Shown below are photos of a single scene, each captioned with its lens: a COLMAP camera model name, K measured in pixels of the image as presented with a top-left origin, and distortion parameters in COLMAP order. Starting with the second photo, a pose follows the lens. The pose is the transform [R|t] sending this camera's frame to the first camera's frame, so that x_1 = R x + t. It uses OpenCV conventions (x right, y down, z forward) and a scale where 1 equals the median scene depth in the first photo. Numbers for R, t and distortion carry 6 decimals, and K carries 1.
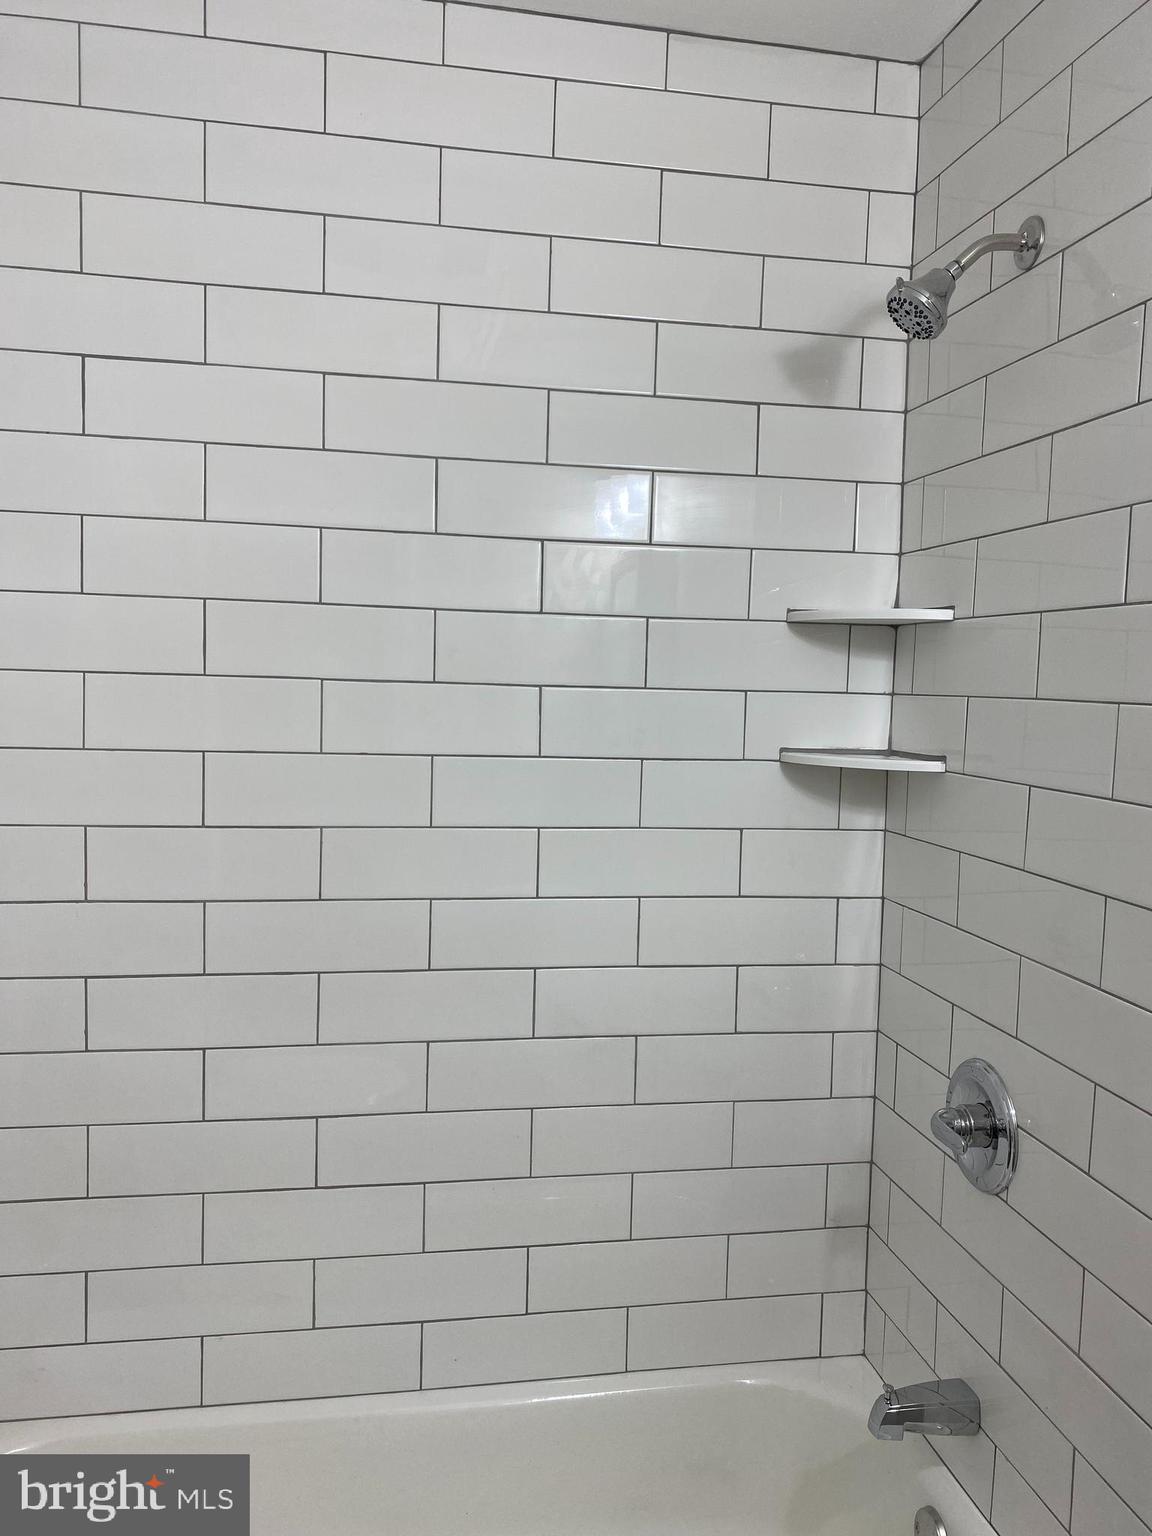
lens RADIAL K [[1189.6, 0, 553.9], [0, 1189.6, 773.2], [0, 0, 1]] dist [0.048384, -0.065002]
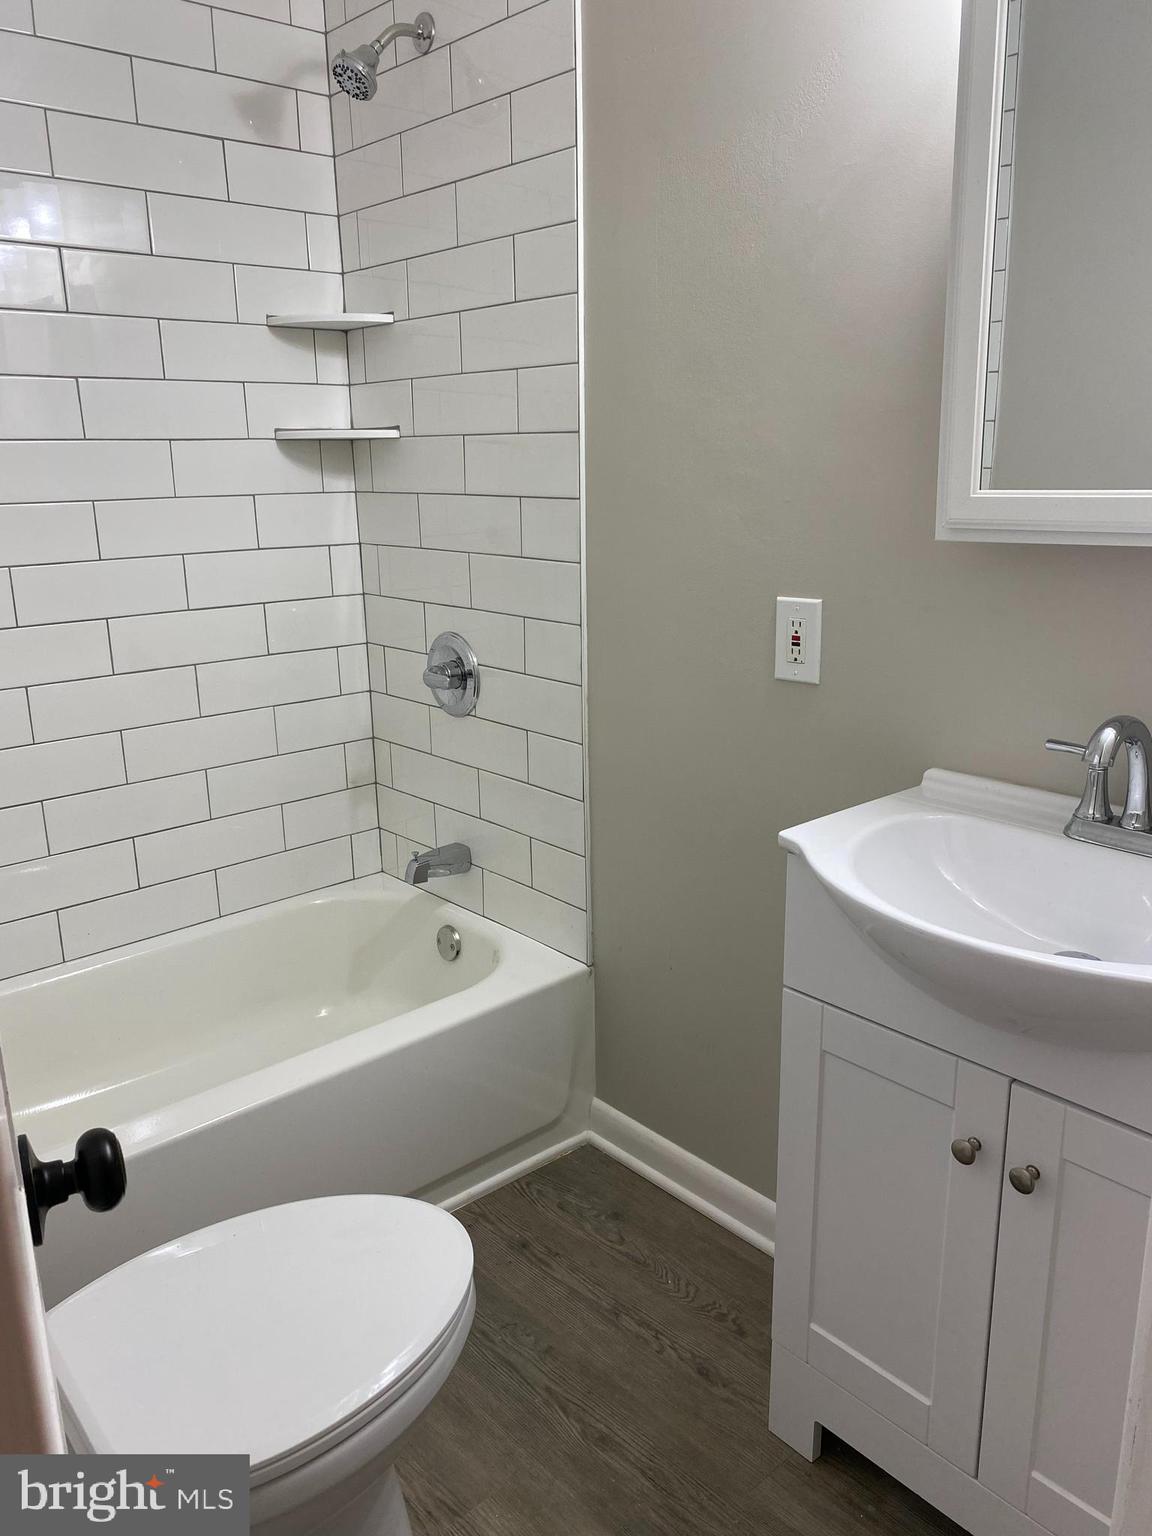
lens RADIAL K [[1195.6, 0, 578.4], [0, 1195.6, 775.9], [0, 0, 1]] dist [0.011613, -0.005142]
pose [[0.848539, -0.174600, 0.499496, -0.256497], [0.079880, 0.975440, 0.205269, 0.110786], [-0.523069, -0.134279, 0.841646, -0.330825]]
